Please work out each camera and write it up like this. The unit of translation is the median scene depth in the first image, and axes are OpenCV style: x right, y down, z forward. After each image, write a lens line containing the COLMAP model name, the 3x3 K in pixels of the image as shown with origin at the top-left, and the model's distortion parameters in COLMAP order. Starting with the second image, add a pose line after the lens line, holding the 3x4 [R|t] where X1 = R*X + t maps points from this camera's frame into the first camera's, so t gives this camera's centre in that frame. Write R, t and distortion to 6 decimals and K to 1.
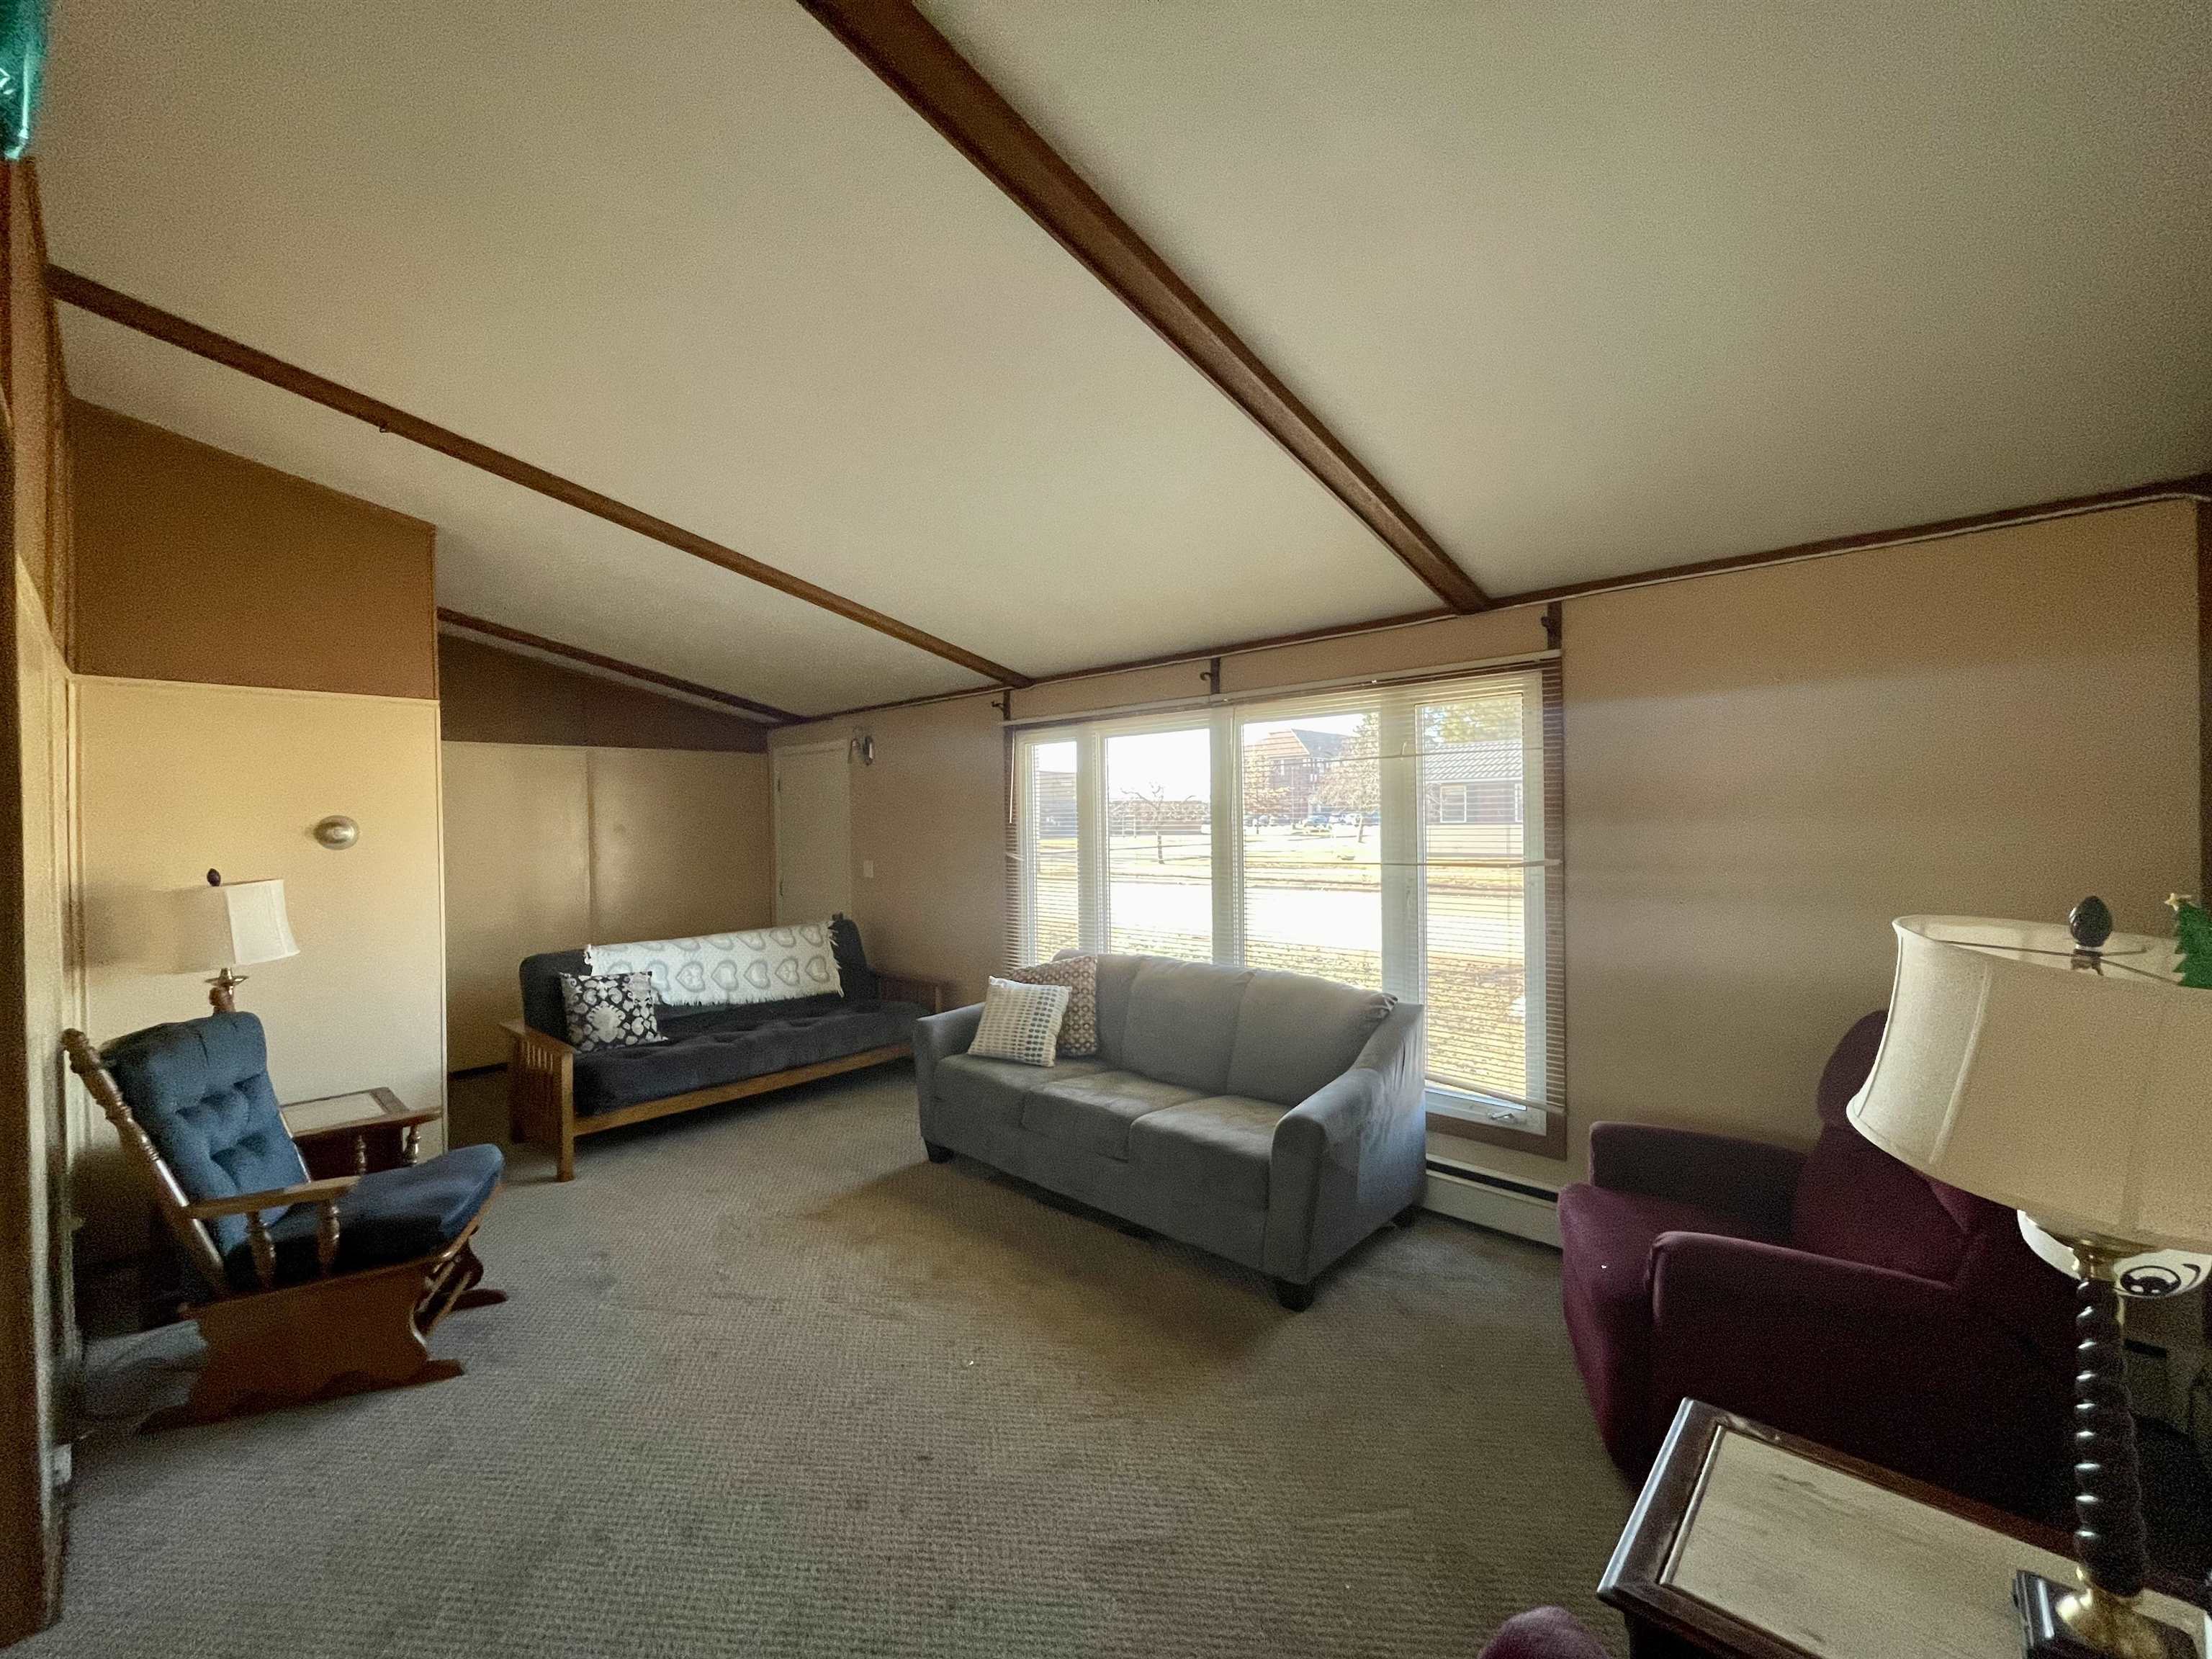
lens RADIAL K [[900.8, 0, 1104.6], [0, 900.8, 823.4], [0, 0, 1]] dist [-0.003990, -0.000024]
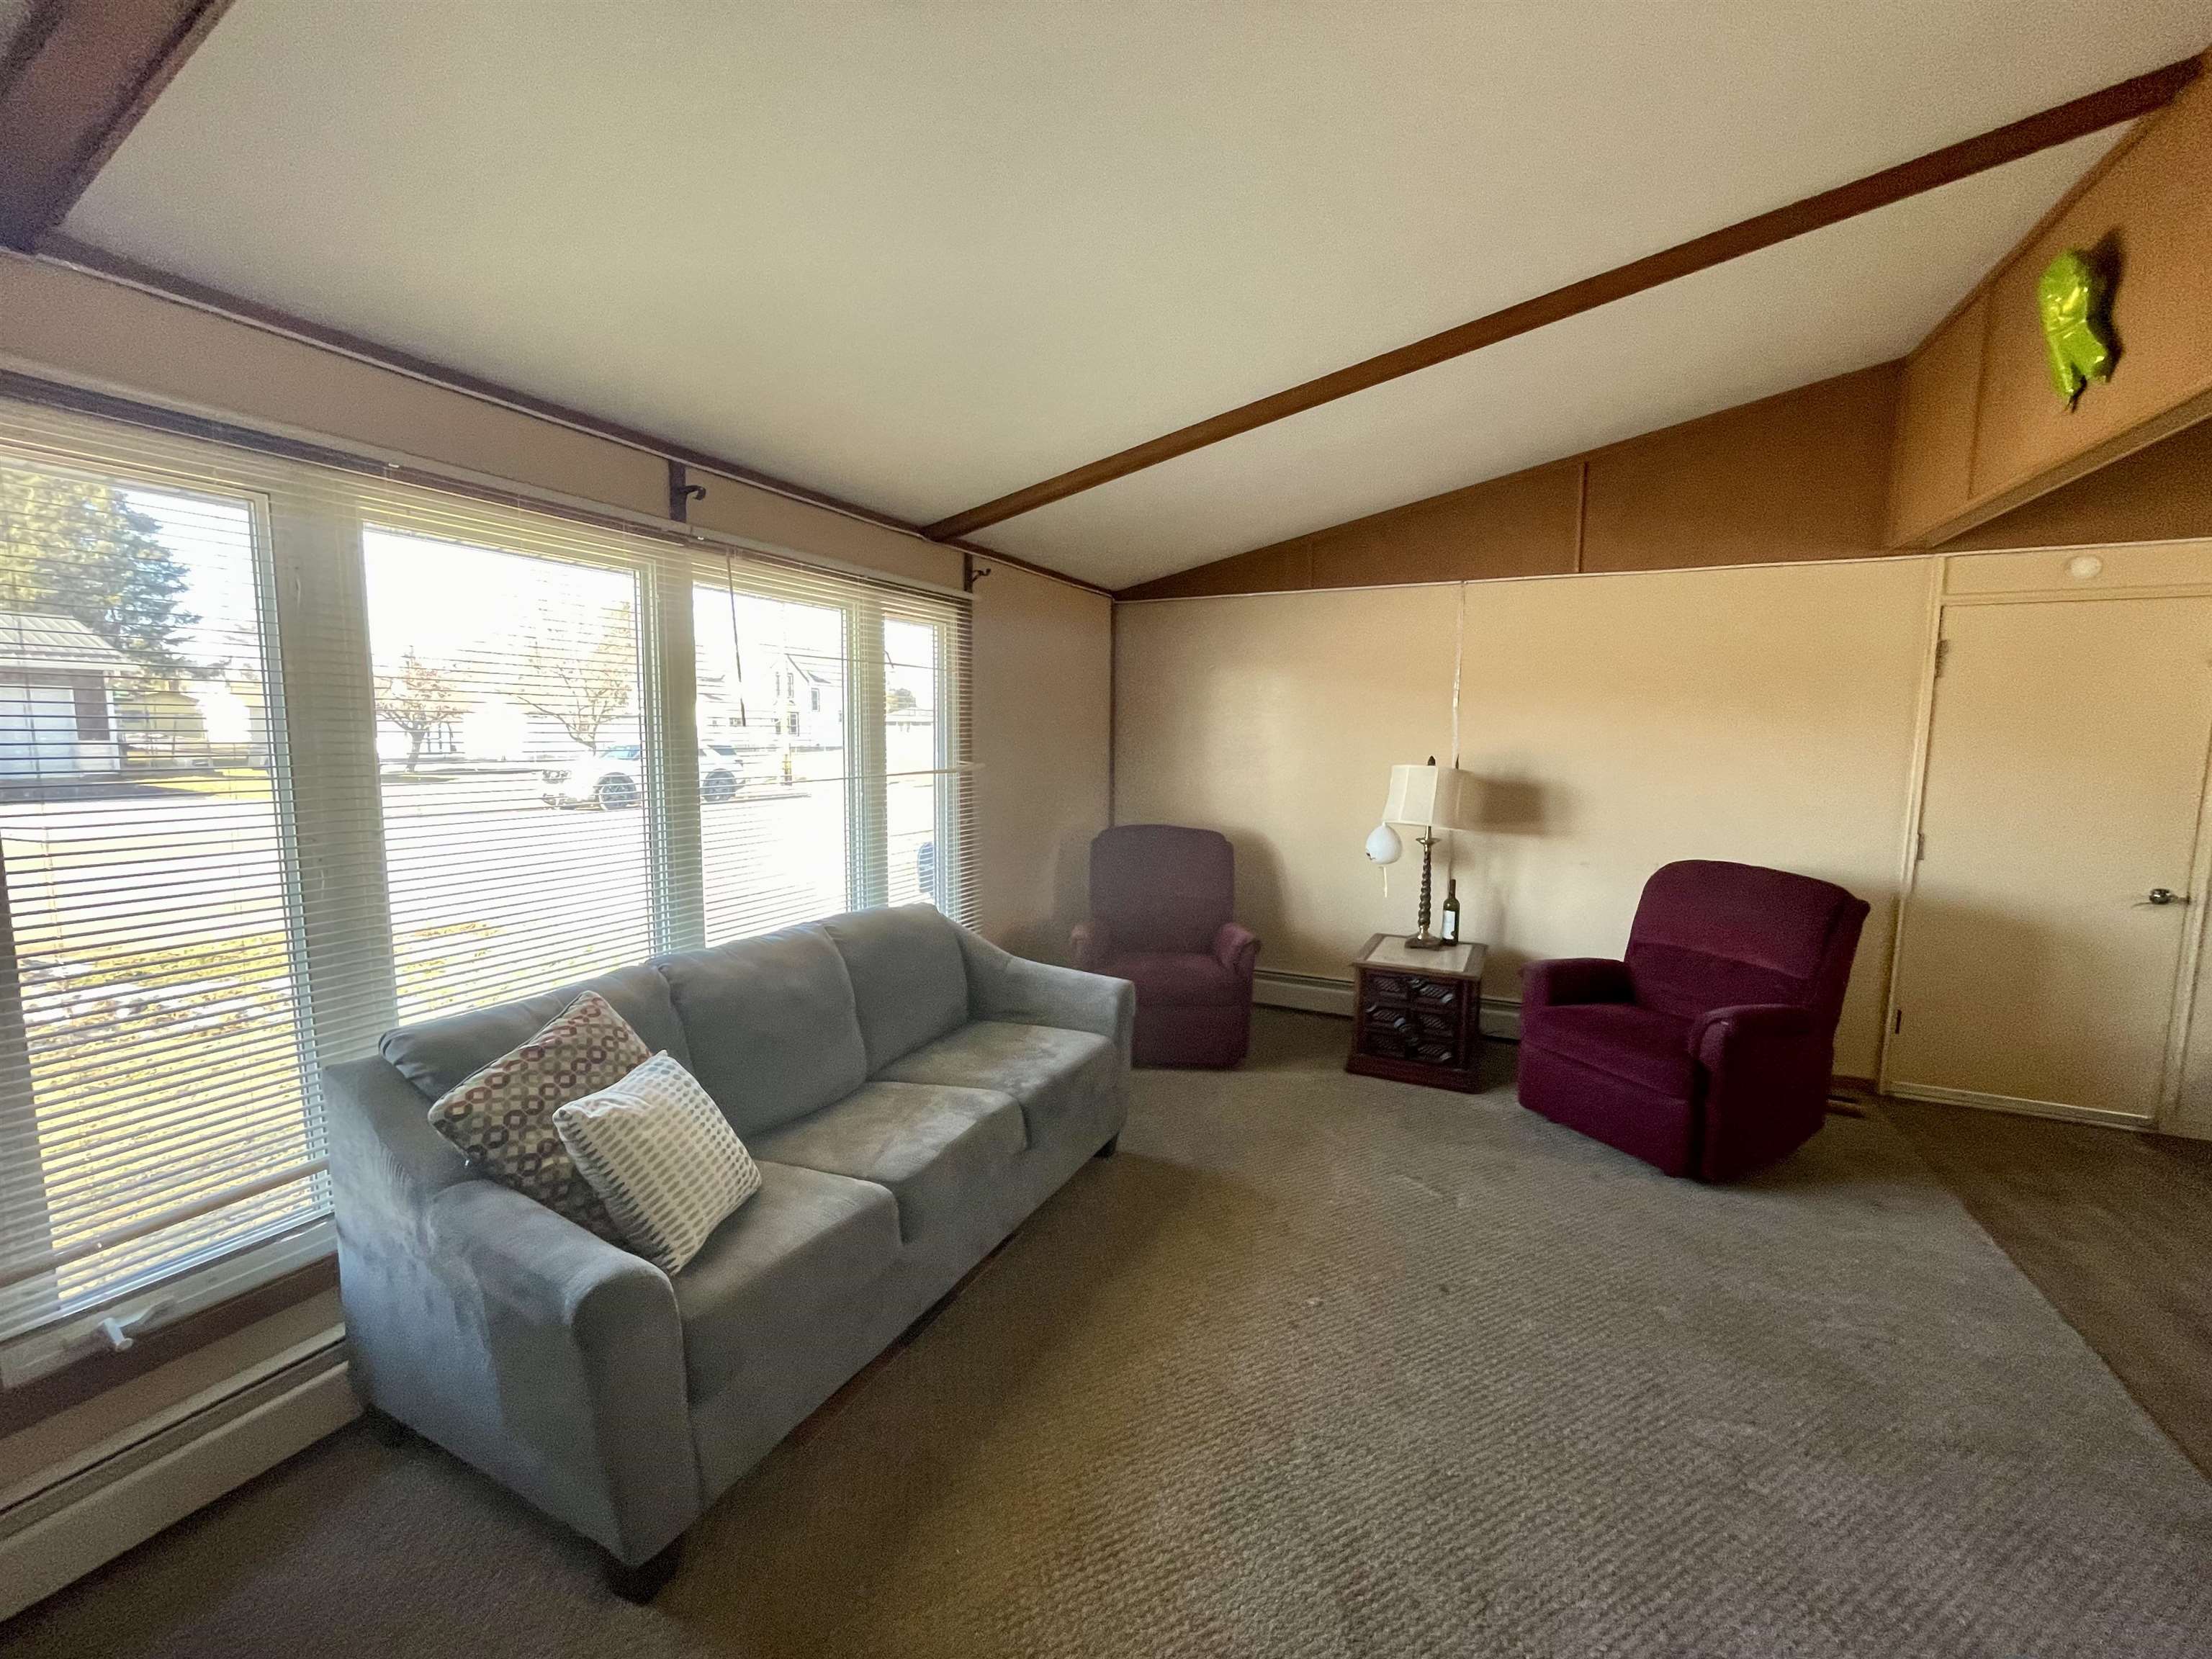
lens RADIAL K [[900.8, 0, 1104.7], [0, 900.8, 837.3], [0, 0, 1]] dist [-0.003990, -0.000024]
pose [[-0.254167, -0.089993, 0.962964, -0.729175], [0.003911, 0.995558, 0.094071, 0.022355], [-0.967152, 0.027676, -0.252686, 1.105804]]
